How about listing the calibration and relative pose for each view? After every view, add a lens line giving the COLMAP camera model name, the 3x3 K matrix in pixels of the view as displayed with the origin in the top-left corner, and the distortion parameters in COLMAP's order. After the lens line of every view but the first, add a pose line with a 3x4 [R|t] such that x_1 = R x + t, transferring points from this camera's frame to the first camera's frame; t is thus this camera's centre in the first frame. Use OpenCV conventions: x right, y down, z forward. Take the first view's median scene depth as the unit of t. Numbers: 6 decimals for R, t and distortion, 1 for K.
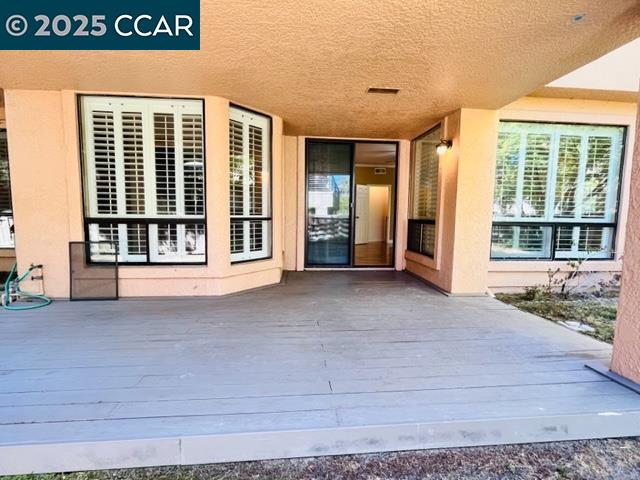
lens RADIAL K [[294.1, 0, 320.3], [0, 294.1, 237.2], [0, 0, 1]] dist [0.001050, 0.000114]
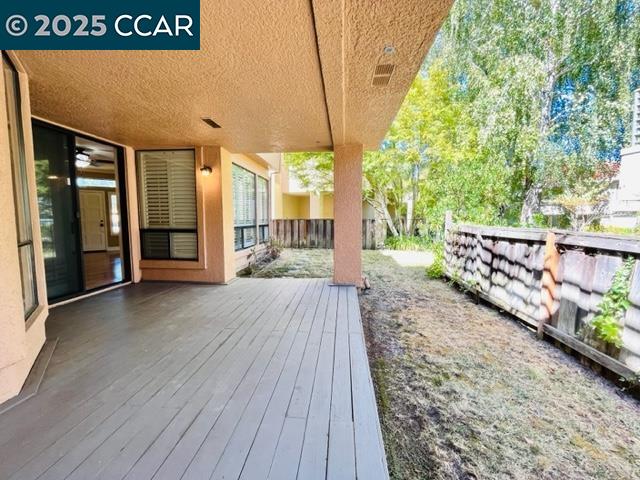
lens RADIAL K [[260.8, 0, 320.2], [0, 260.8, 237.1], [0, 0, 1]] dist [-0.004054, 0.000011]
pose [[0.192198, -0.089081, 0.977305, -0.592623], [0.082276, 0.993828, 0.074407, -0.065622], [-0.977901, 0.066108, 0.198341, 0.310773]]
